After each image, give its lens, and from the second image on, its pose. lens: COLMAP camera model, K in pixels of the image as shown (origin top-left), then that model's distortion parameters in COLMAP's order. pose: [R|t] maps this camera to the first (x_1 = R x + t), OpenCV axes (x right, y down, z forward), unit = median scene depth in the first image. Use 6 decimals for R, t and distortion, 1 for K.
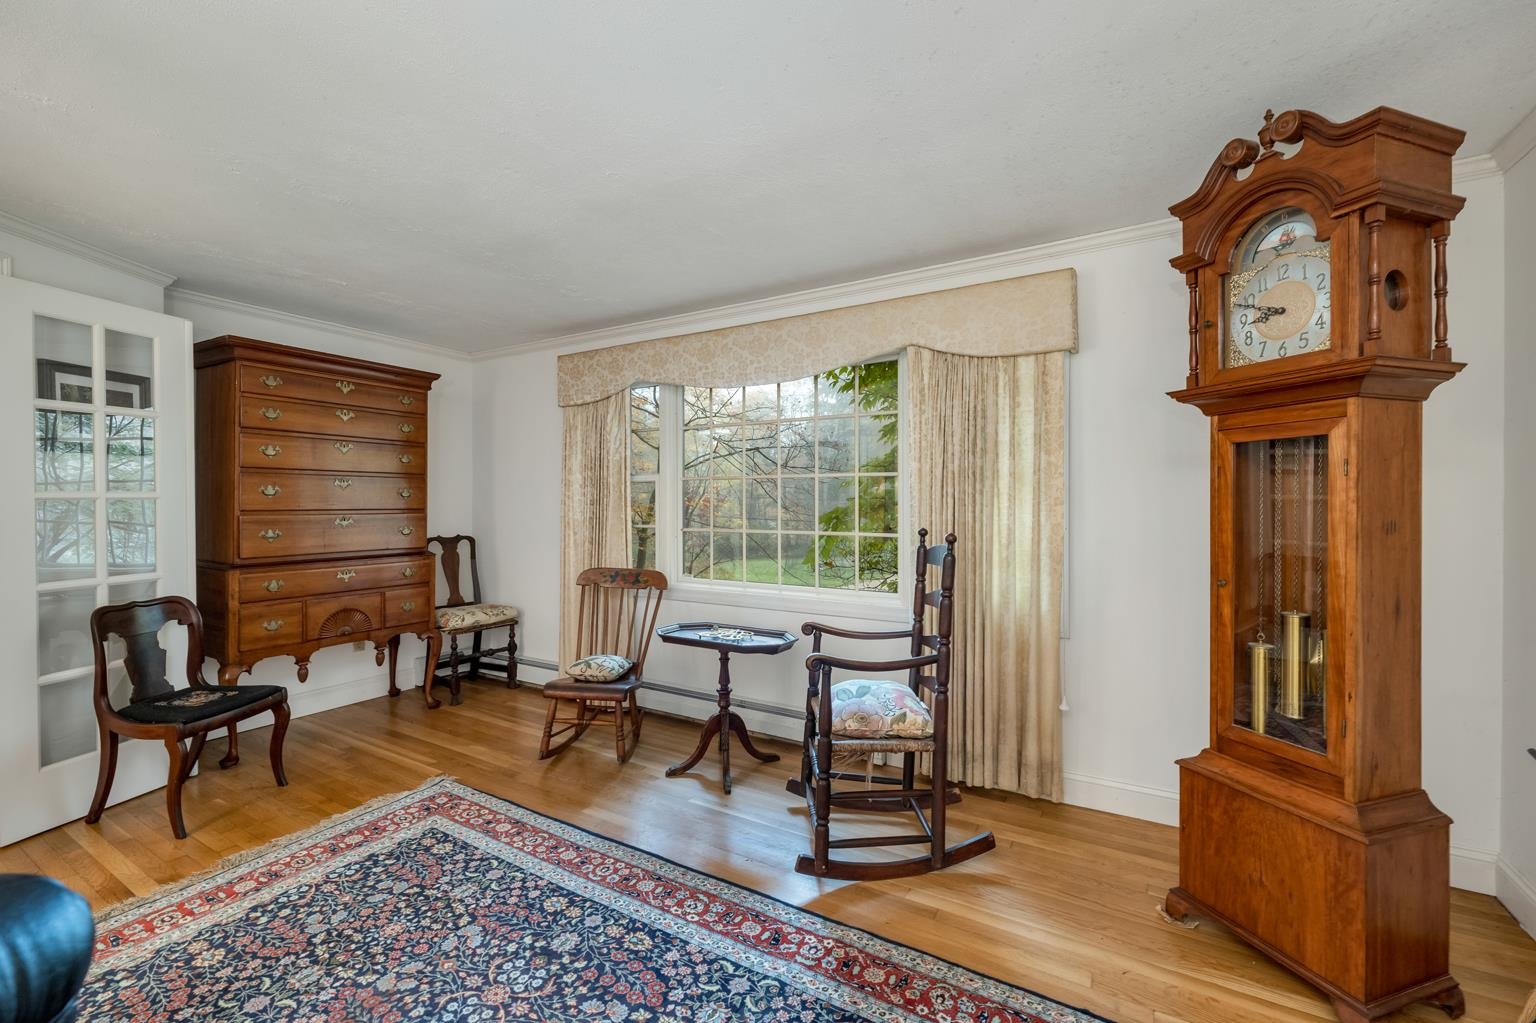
lens RADIAL K [[624.5, 0, 768.0], [0, 624.5, 511.5], [0, 0, 1]] dist [-0.001480, -0.000113]
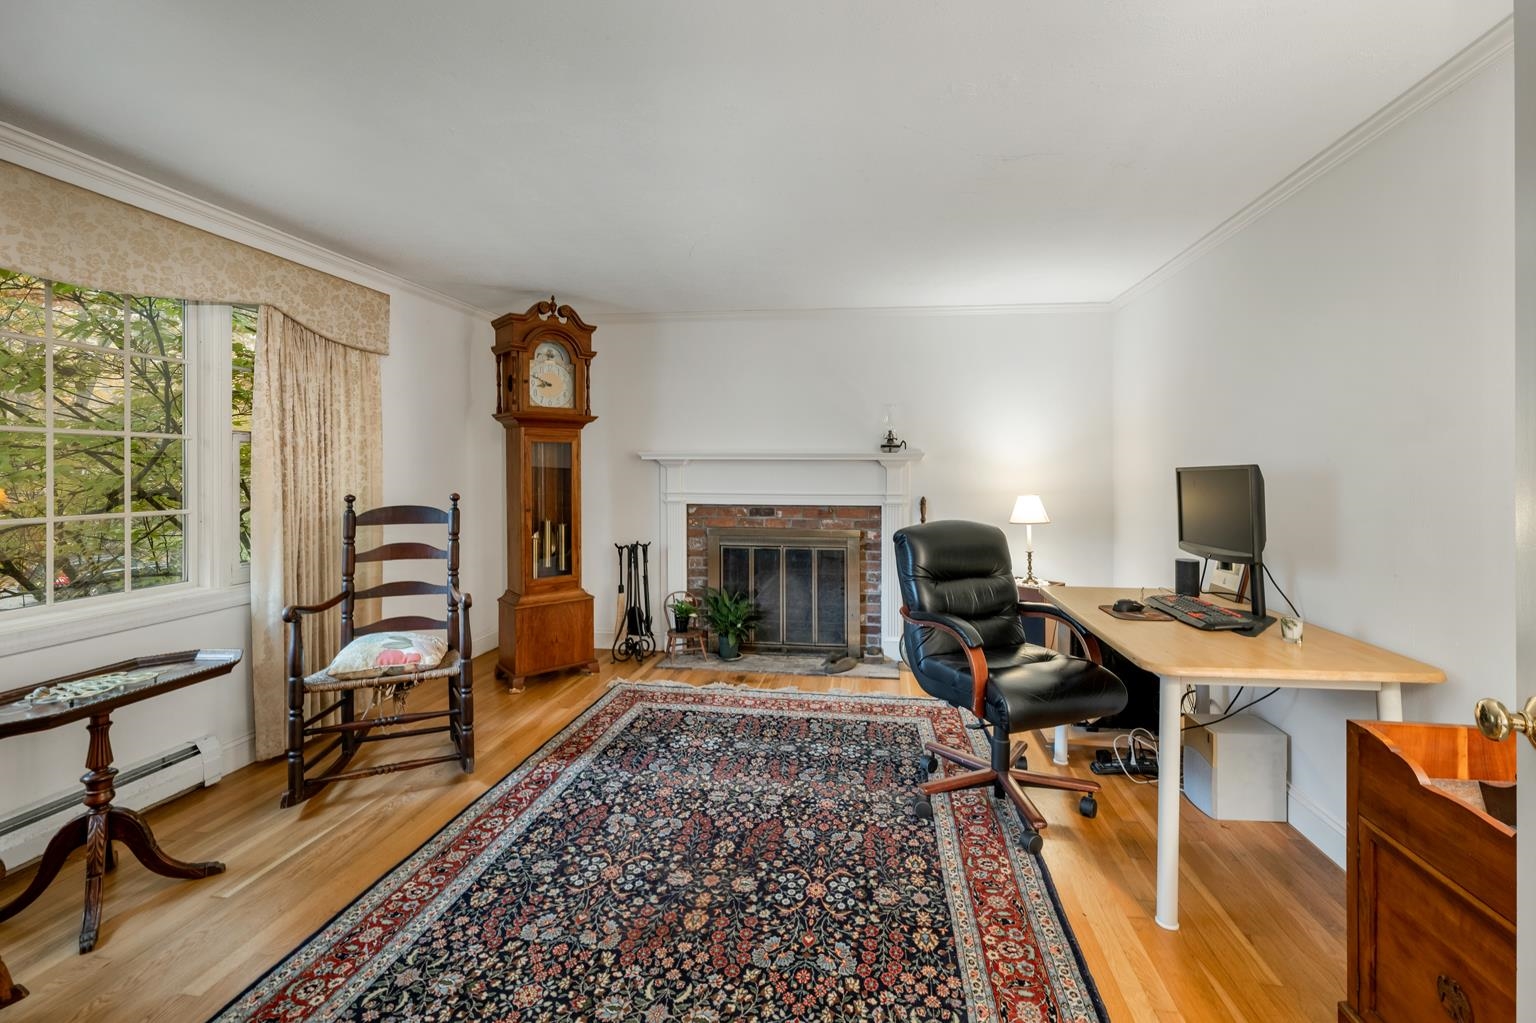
lens RADIAL K [[657.2, 0, 772.6], [0, 657.2, 478.8], [0, 0, 1]] dist [0.000338, -0.000248]
pose [[-0.353785, -0.020152, 0.935110, -1.481587], [0.008307, 0.999661, 0.024686, -0.032261], [-0.935290, 0.016501, -0.353498, 0.970287]]
